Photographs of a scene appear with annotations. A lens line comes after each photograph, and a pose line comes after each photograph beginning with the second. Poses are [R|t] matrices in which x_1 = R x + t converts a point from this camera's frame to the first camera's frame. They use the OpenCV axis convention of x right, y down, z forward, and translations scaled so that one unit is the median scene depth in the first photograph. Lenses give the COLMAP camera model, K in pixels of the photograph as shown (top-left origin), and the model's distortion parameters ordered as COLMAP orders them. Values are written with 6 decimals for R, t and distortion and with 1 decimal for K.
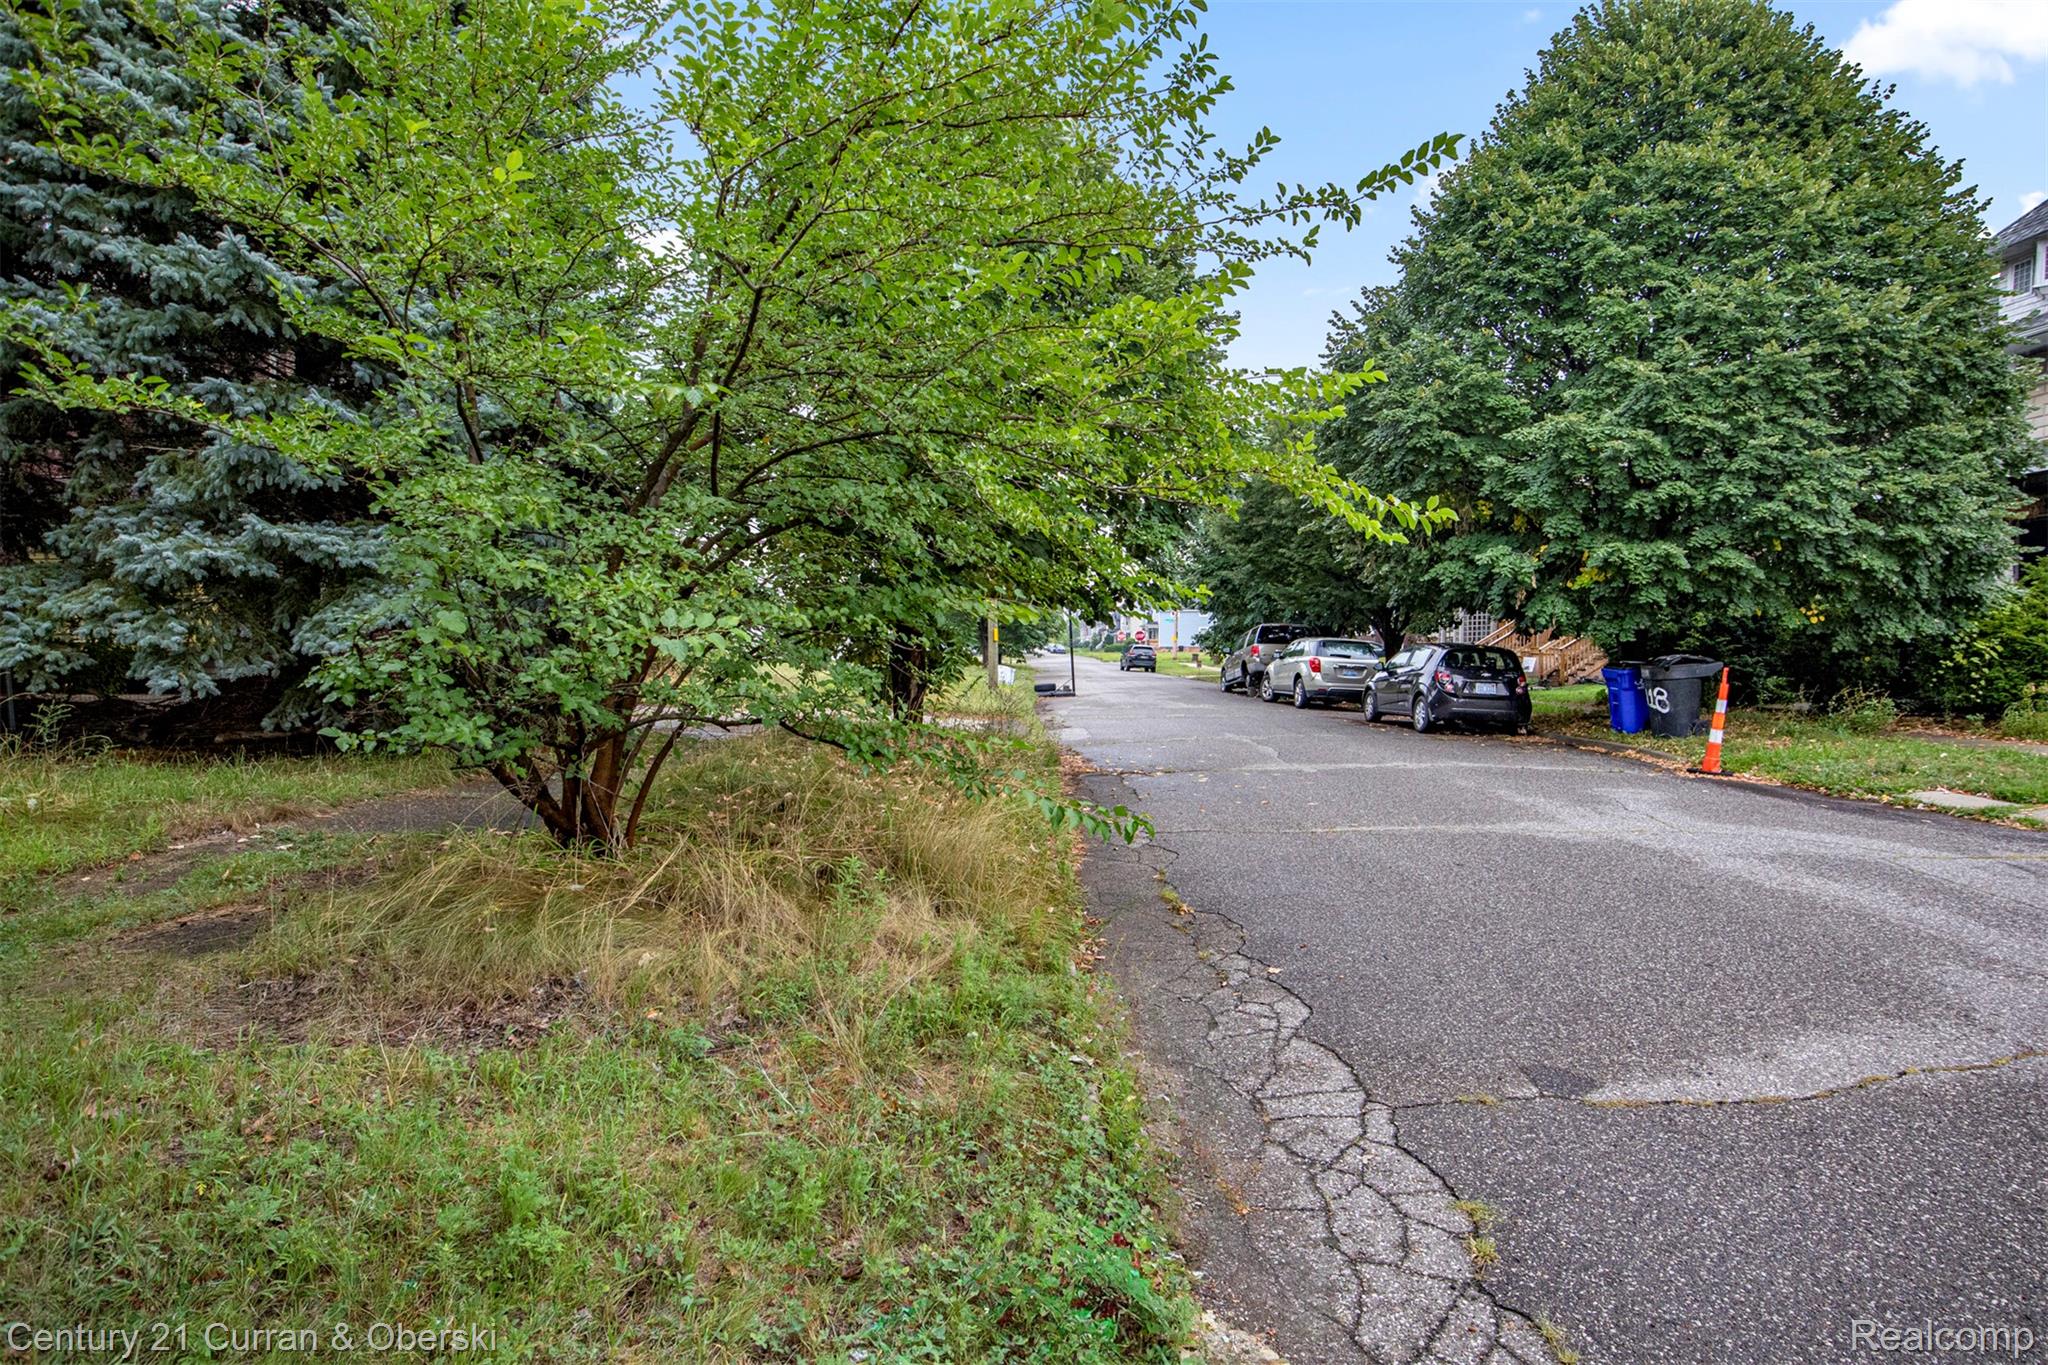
lens RADIAL K [[1103.6, 0, 1024.0], [0, 1103.6, 682.5], [0, 0, 1]] dist [0.027841, -0.000052]
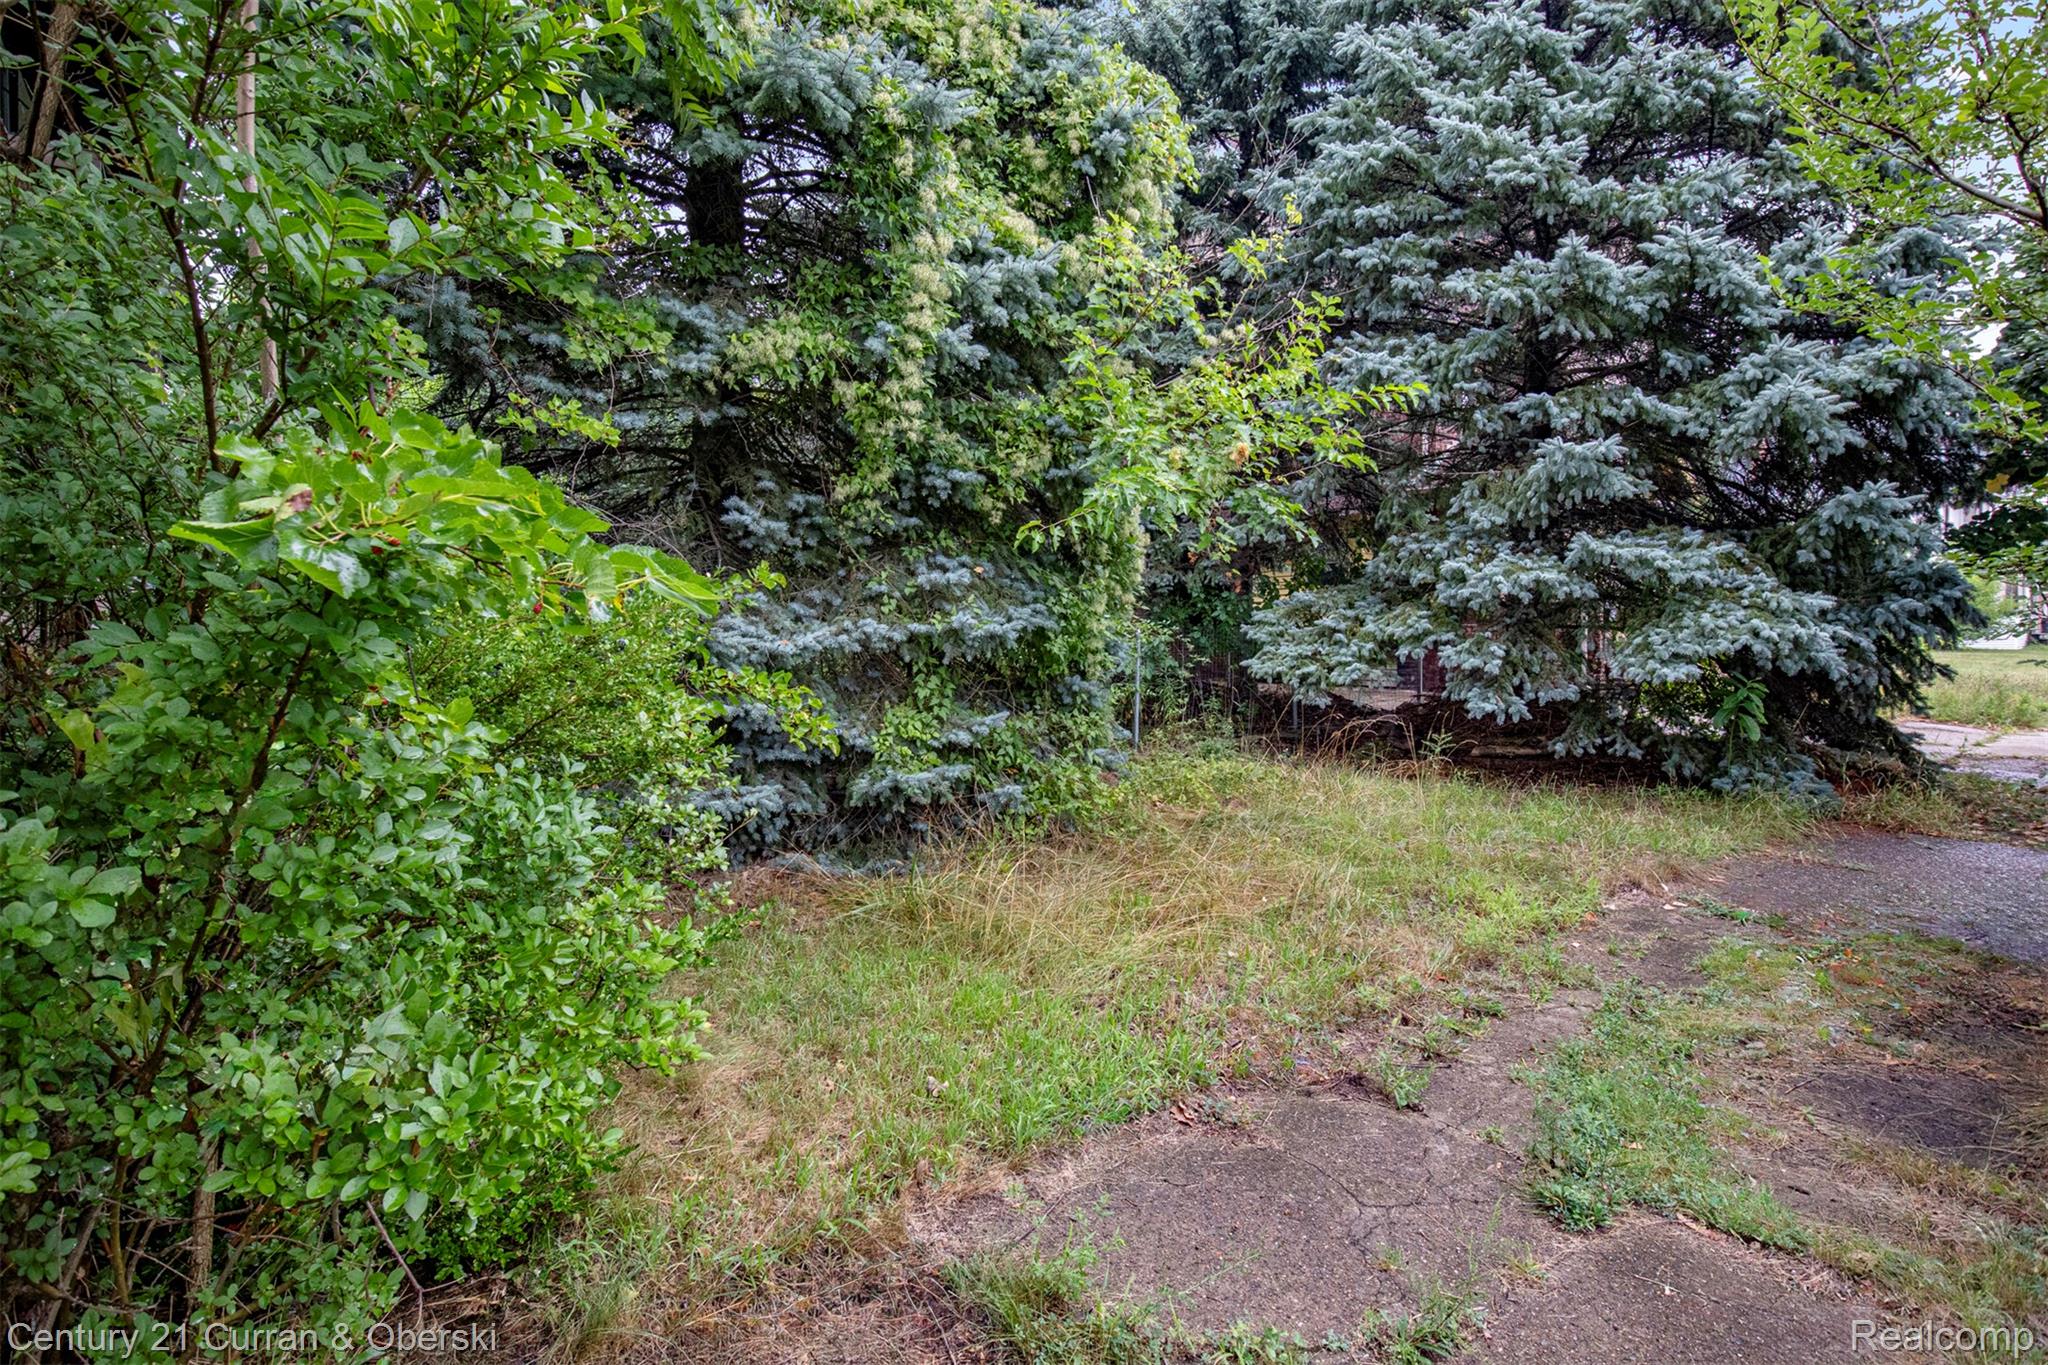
lens RADIAL K [[1103.6, 0, 1024.0], [0, 1103.6, 682.5], [0, 0, 1]] dist [0.027841, -0.000052]
pose [[0.694003, 0.032785, -0.719226, -0.327106], [-0.015042, 0.999405, 0.031042, -0.044311], [0.719815, -0.010725, 0.694083, 0.006281]]
